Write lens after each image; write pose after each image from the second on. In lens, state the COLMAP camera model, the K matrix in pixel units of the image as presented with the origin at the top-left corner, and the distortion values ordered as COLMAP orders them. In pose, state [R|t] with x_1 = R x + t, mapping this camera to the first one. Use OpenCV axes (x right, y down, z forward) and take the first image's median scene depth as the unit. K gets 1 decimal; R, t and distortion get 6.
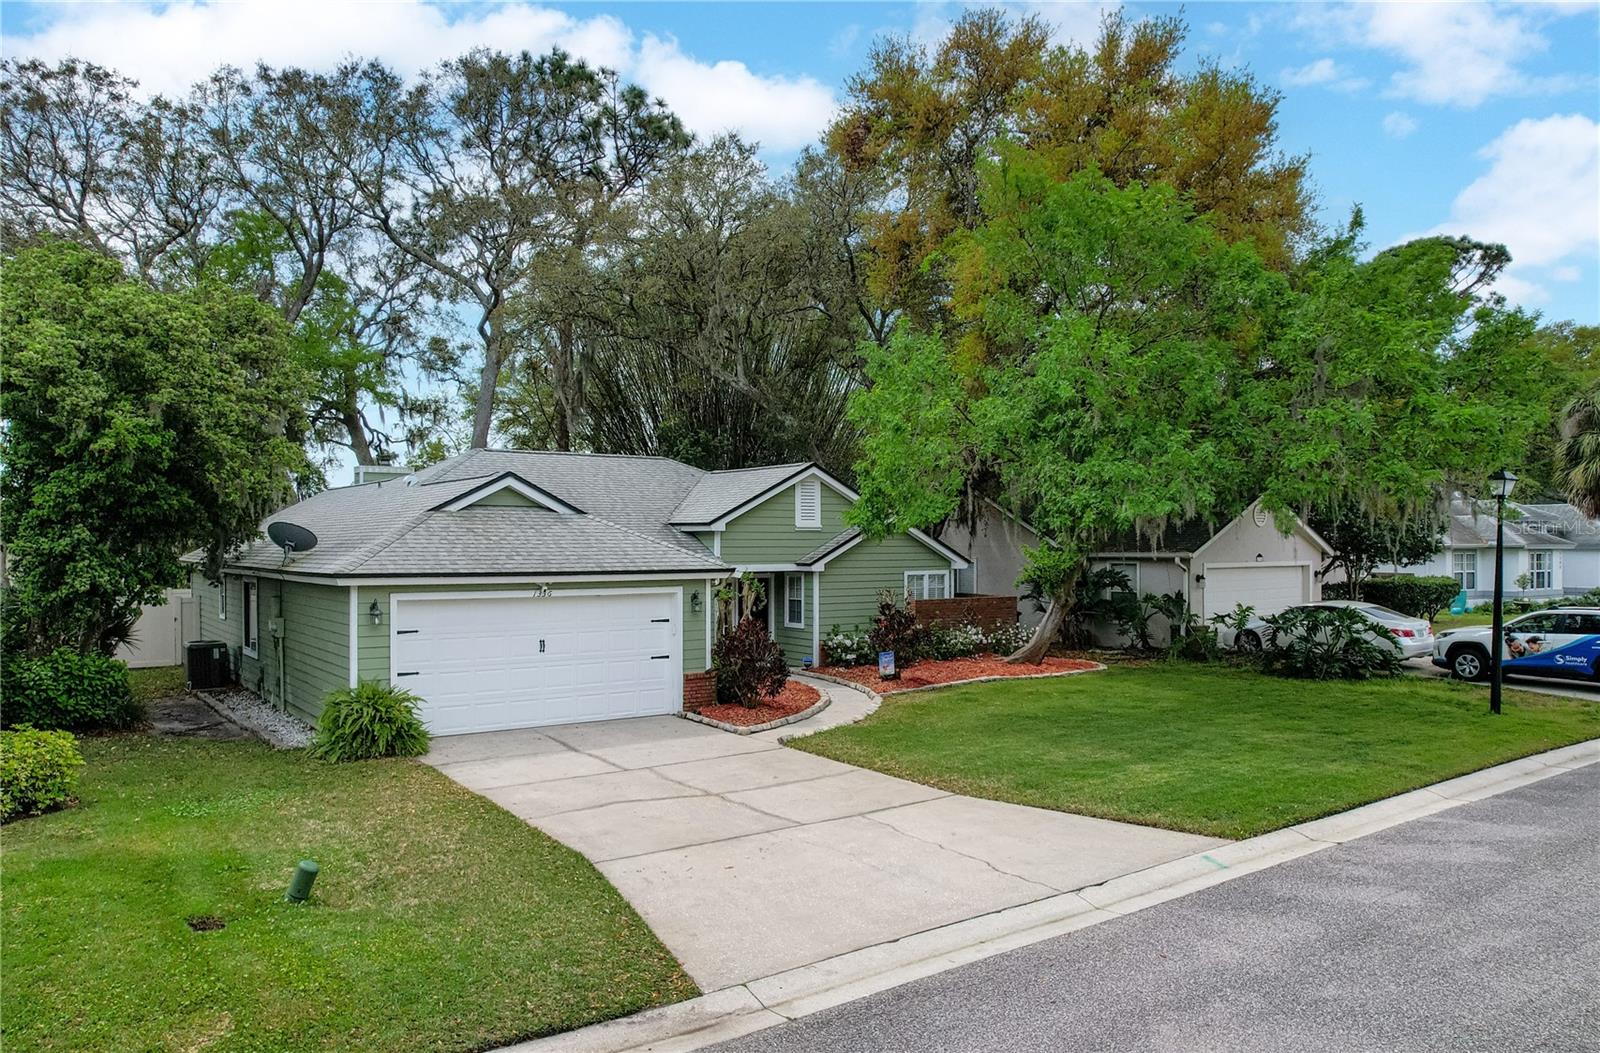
lens RADIAL K [[1093.2, 0, 800.0], [0, 1093.2, 526.5], [0, 0, 1]] dist [-0.003620, -0.000310]
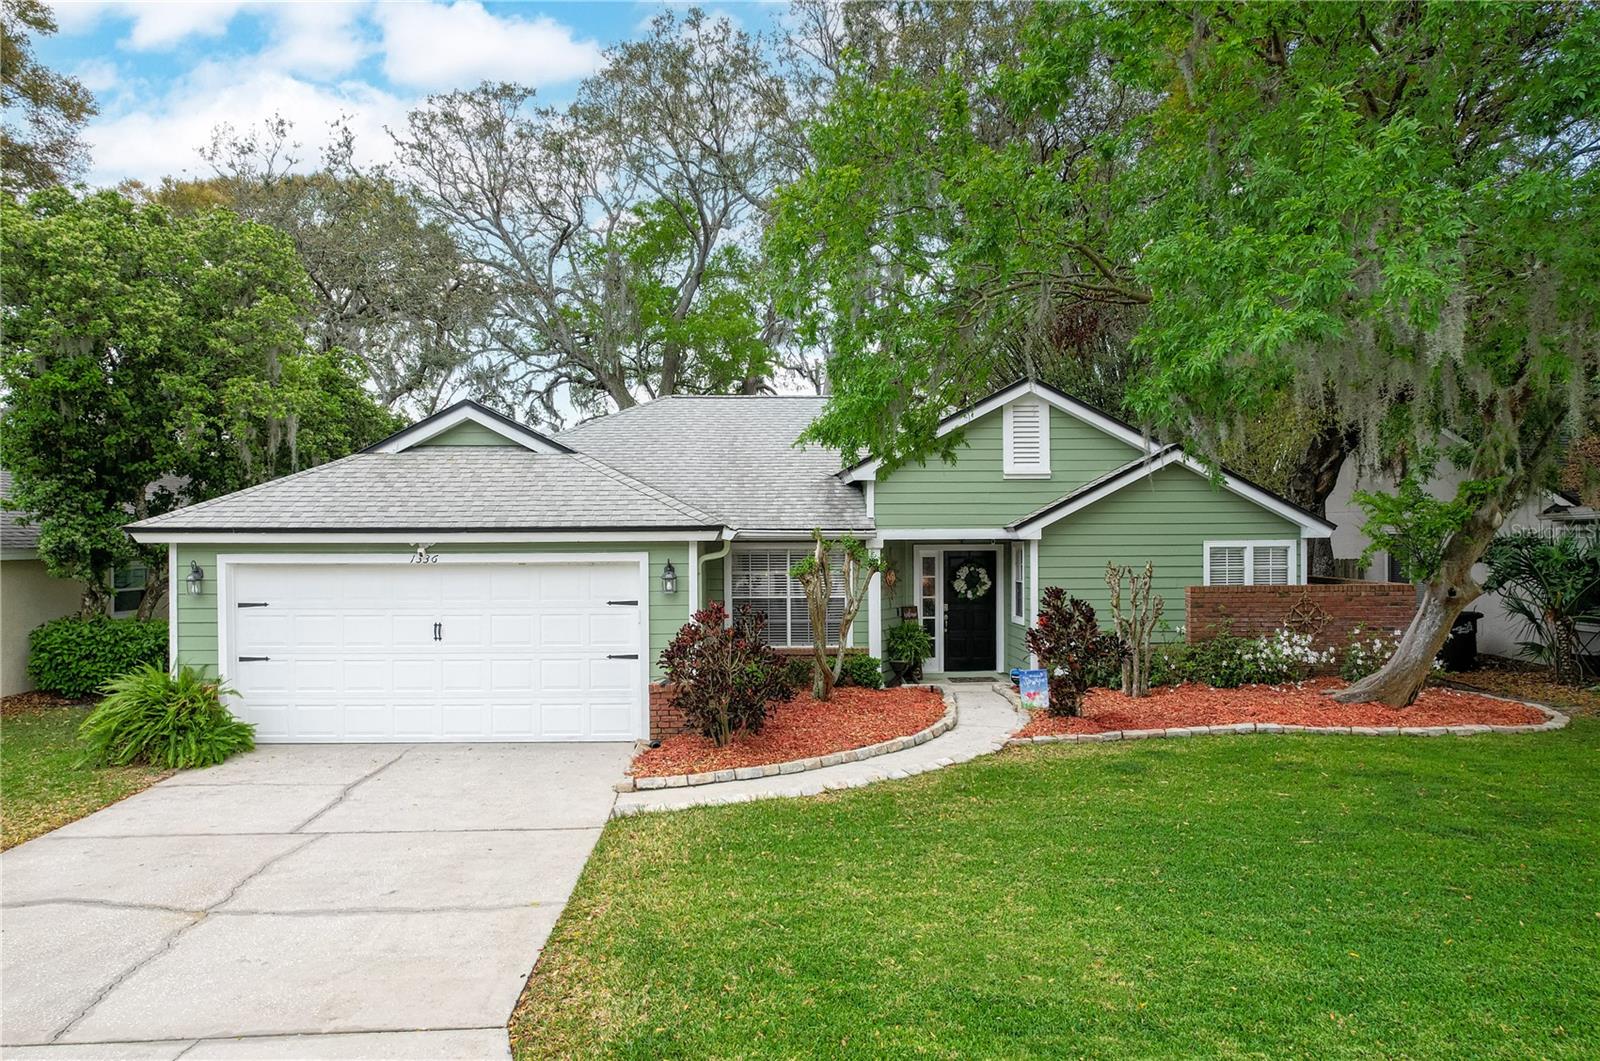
lens RADIAL K [[1054.2, 0, 800.0], [0, 1054.2, 530.5], [0, 0, 1]] dist [-0.082839, 0.086923]
pose [[0.838762, -0.008435, -0.544433, 0.276307], [0.014312, 0.999876, 0.006558, 0.033452], [0.544310, -0.013293, 0.838779, 0.445878]]
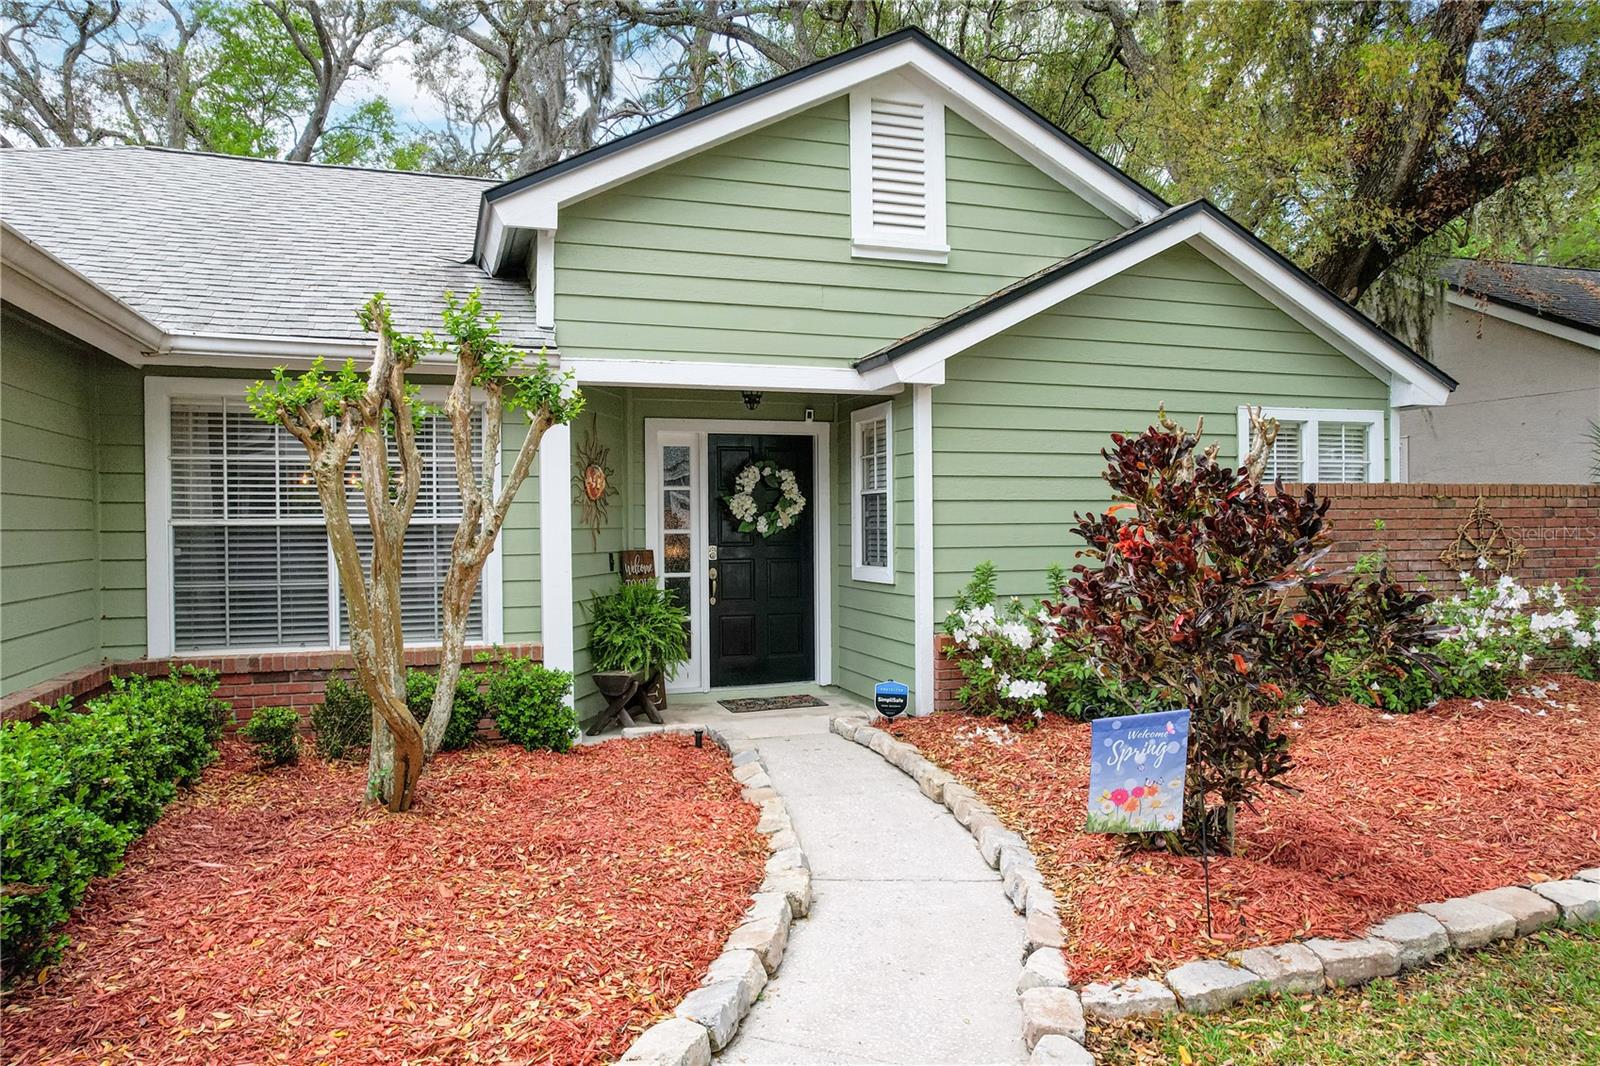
lens RADIAL K [[1054.2, 0, 800.0], [0, 1054.2, 533.0], [0, 0, 1]] dist [-0.082839, 0.086923]
pose [[0.957046, -0.006435, -0.289863, 0.074271], [0.014354, 0.999579, 0.025200, 0.082330], [0.289579, -0.028278, 0.956736, 0.820830]]
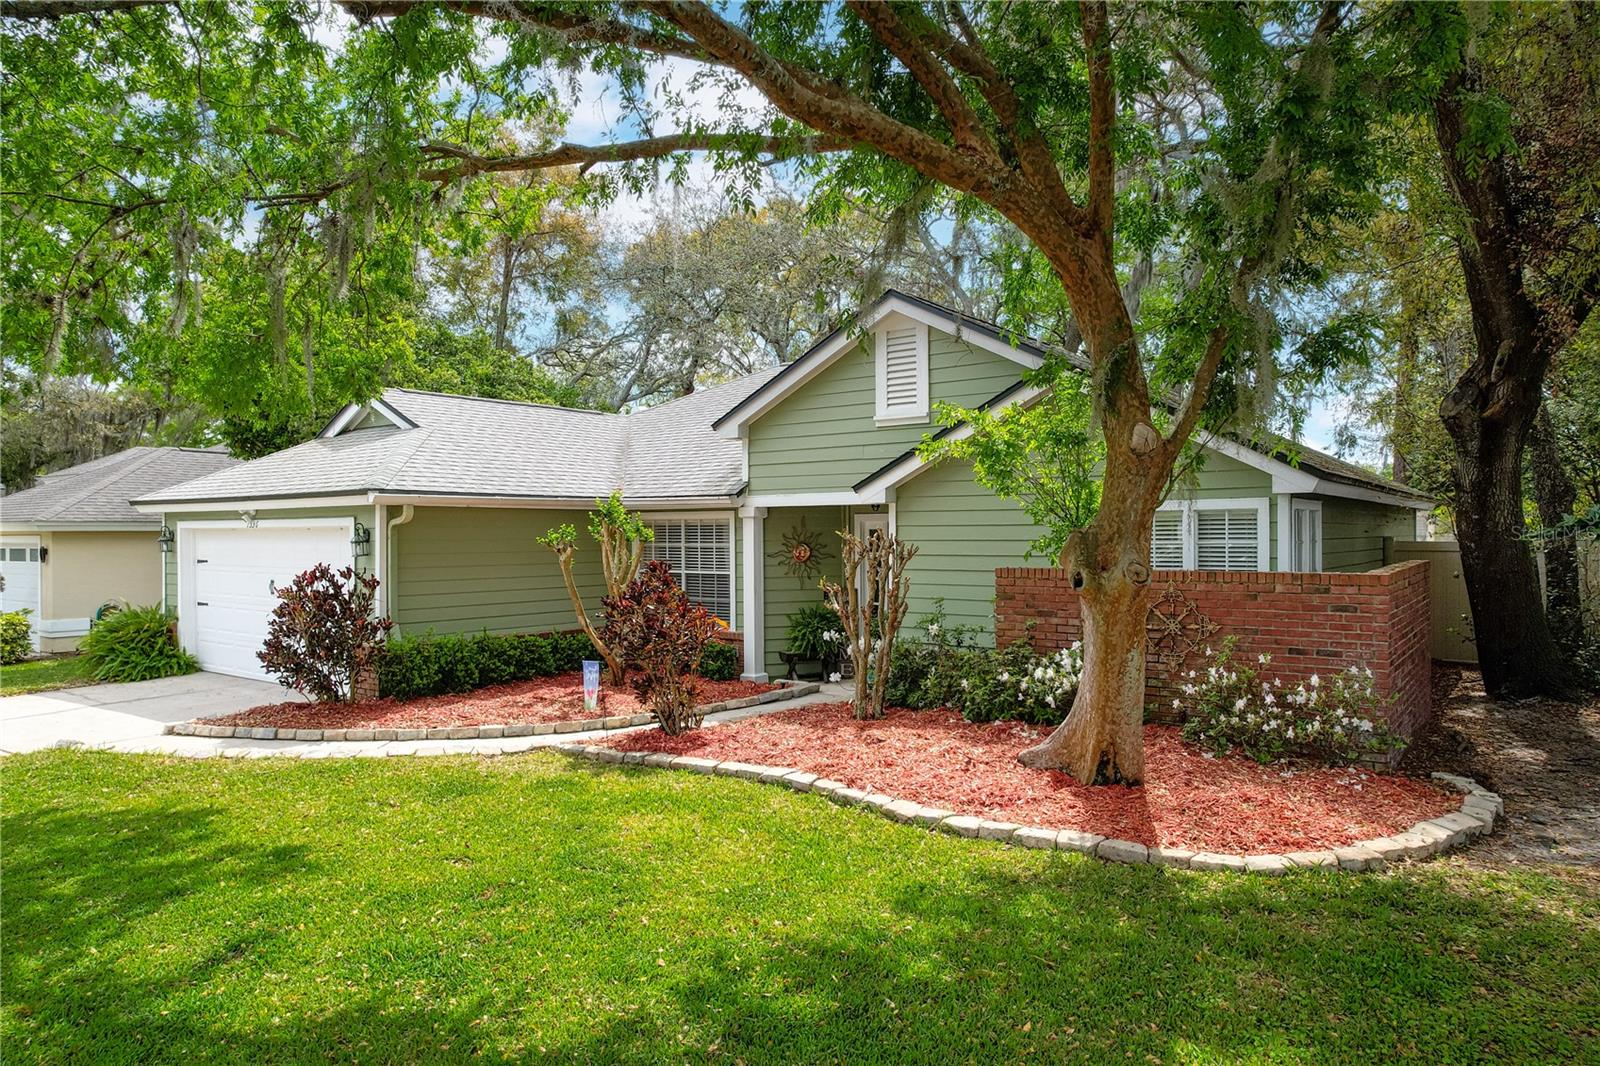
lens RADIAL K [[1054.2, 0, 800.0], [0, 1054.2, 533.0], [0, 0, 1]] dist [-0.082839, 0.086923]
pose [[0.297534, -0.002783, -0.954707, 0.530566], [0.019671, 0.999801, 0.003216, 0.059251], [0.954509, -0.019737, 0.297530, 0.931268]]
